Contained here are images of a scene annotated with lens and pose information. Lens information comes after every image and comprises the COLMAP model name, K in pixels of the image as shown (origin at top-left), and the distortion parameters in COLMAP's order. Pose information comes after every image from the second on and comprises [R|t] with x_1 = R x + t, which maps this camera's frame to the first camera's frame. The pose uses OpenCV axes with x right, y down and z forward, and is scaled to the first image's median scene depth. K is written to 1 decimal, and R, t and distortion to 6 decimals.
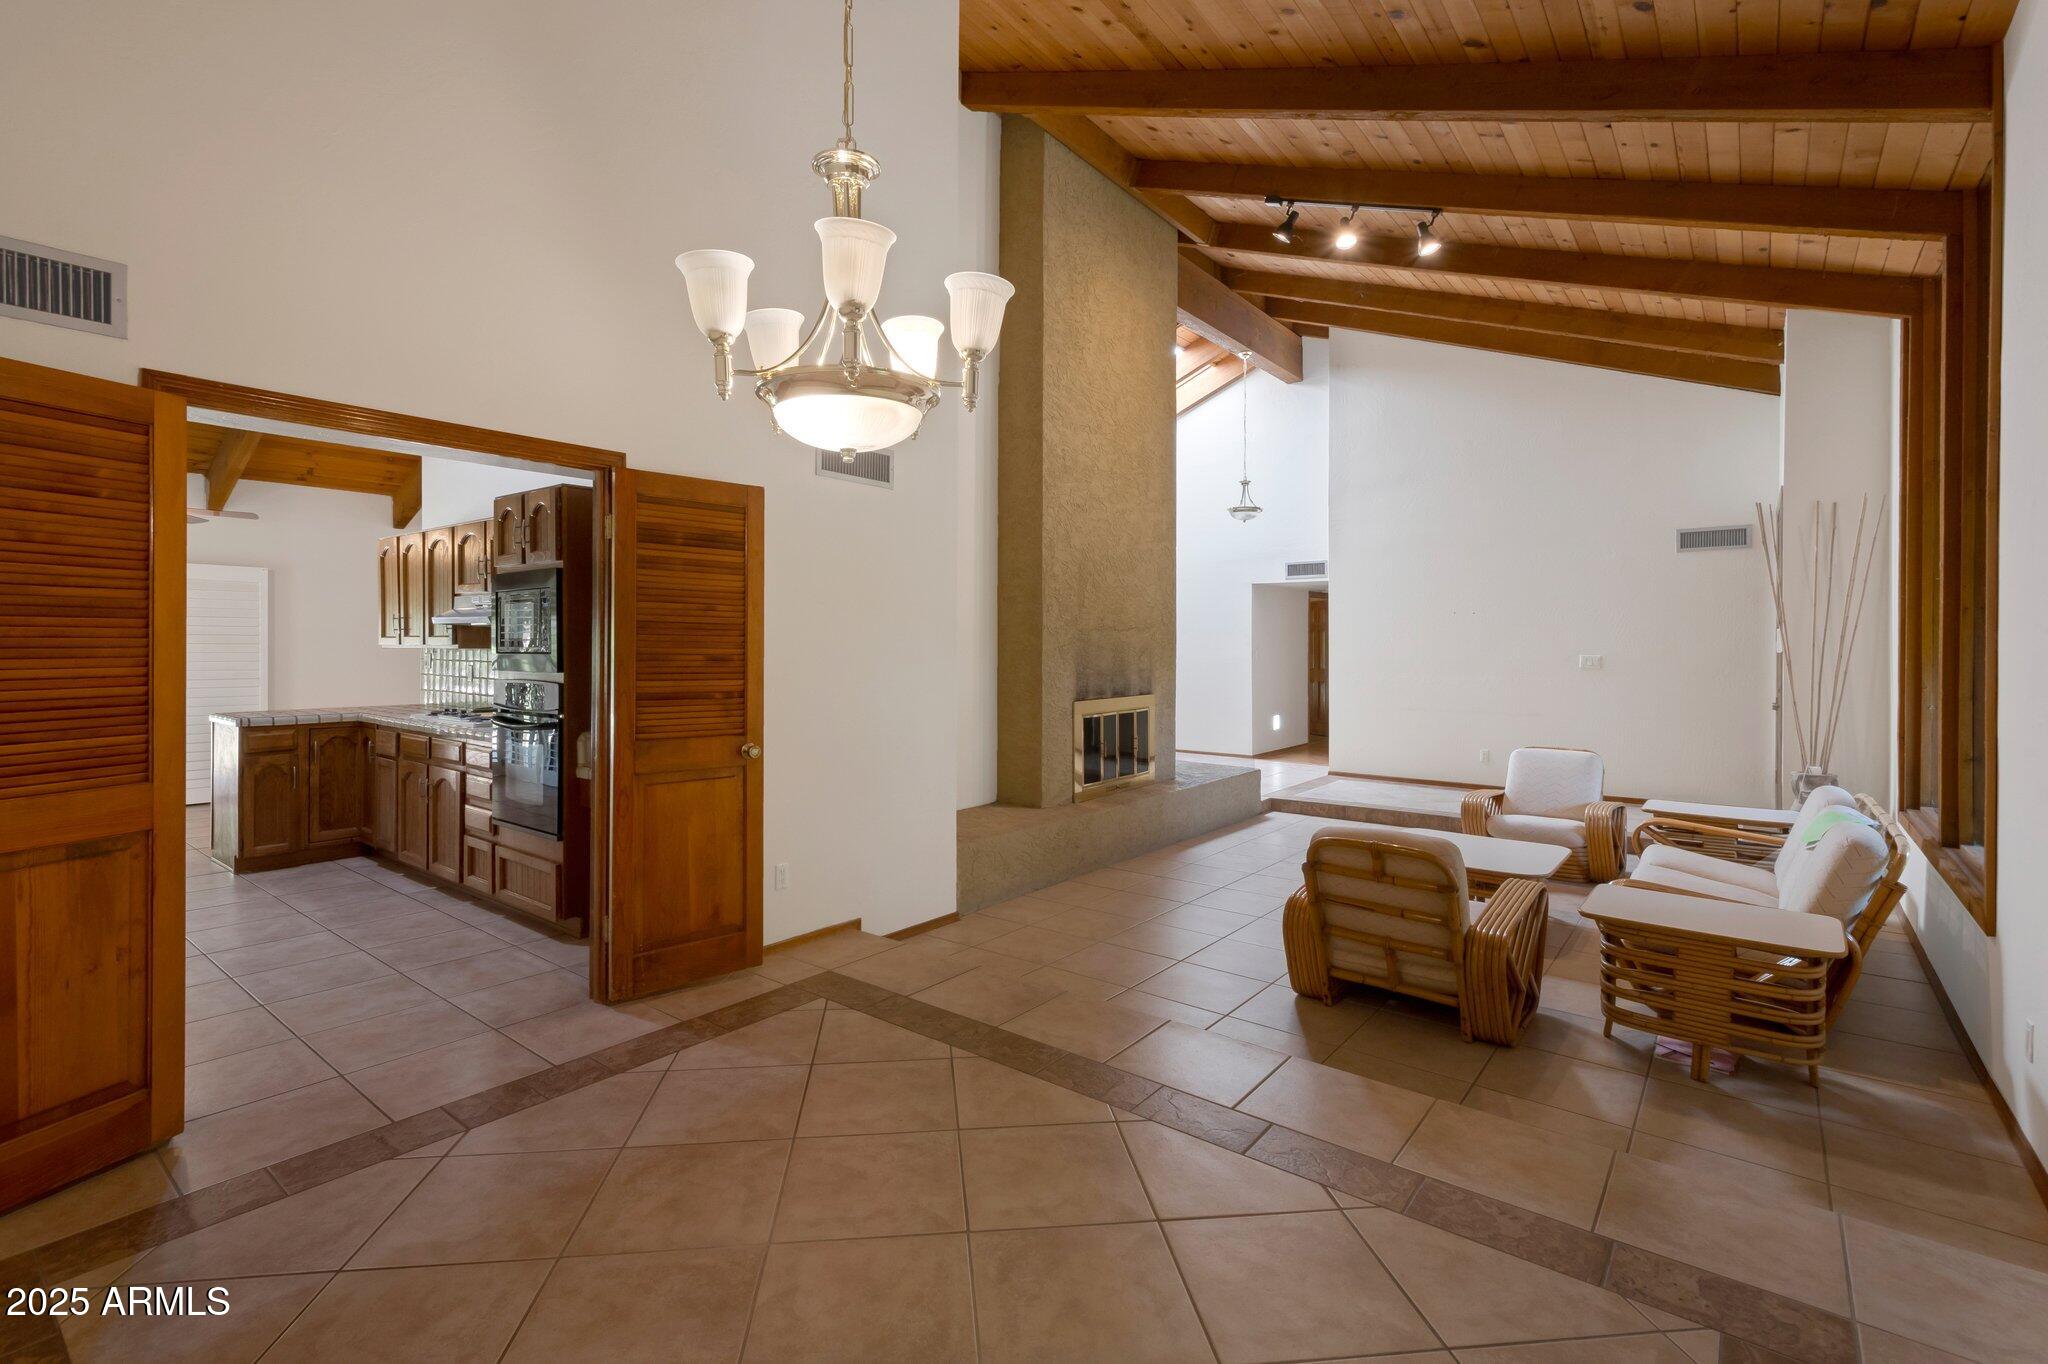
lens RADIAL K [[924.4, 0, 1020.1], [0, 924.4, 648.1], [0, 0, 1]] dist [0.002445, -0.000046]
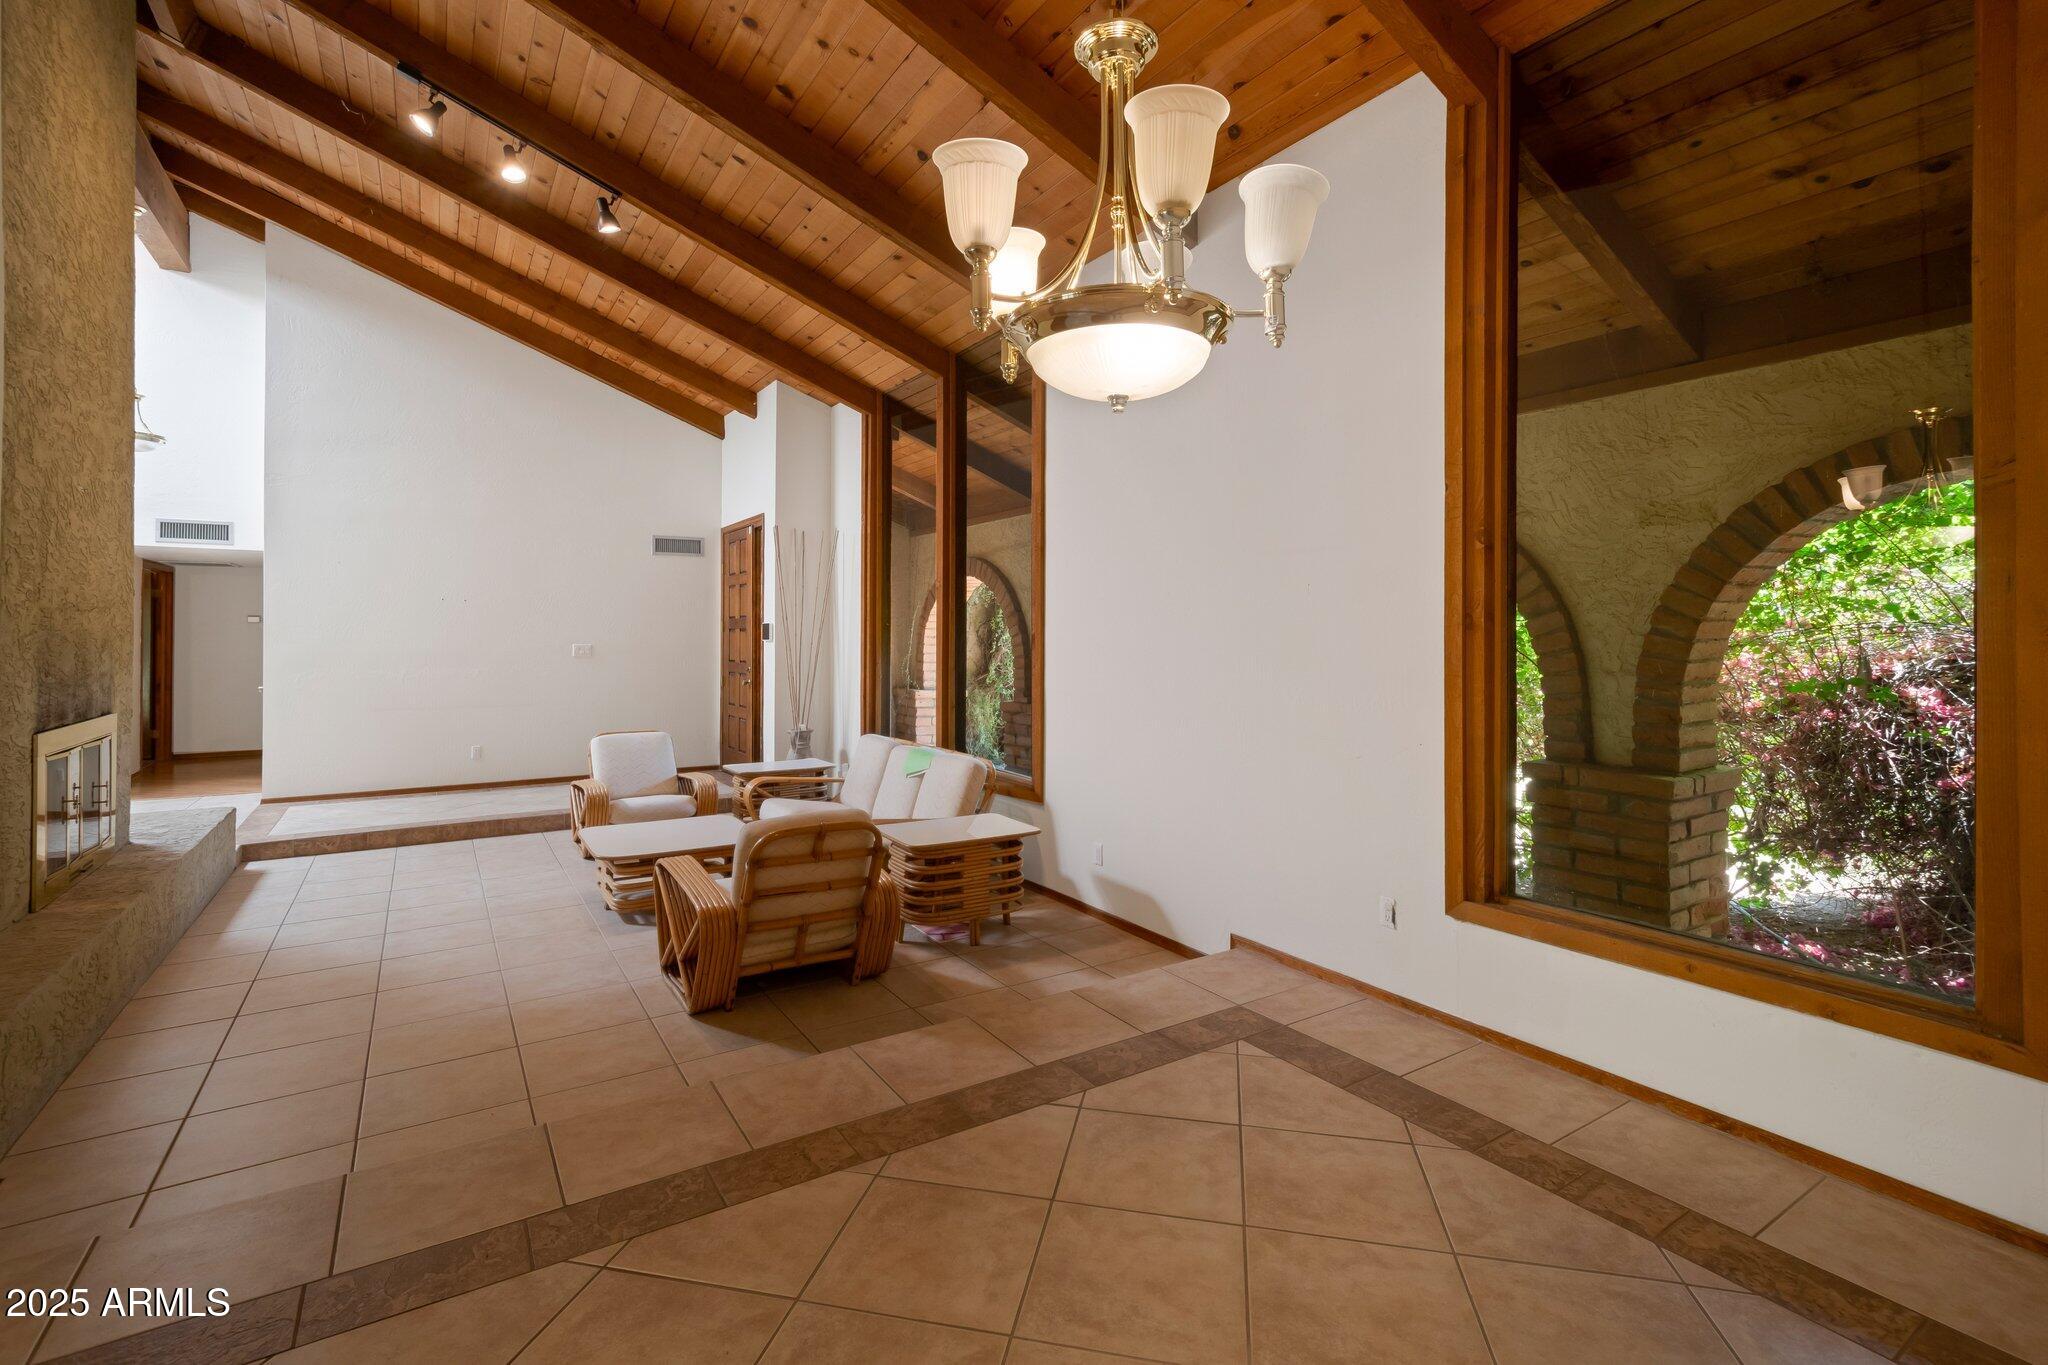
lens RADIAL K [[921.2, 0, 1013.3], [0, 921.2, 627.9], [0, 0, 1]] dist [0.014955, 0.000101]
pose [[0.326282, 0.007069, 0.945246, -0.533723], [0.001827, 0.999965, -0.008109, -0.004485], [-0.945271, 0.004373, 0.326258, 0.446358]]
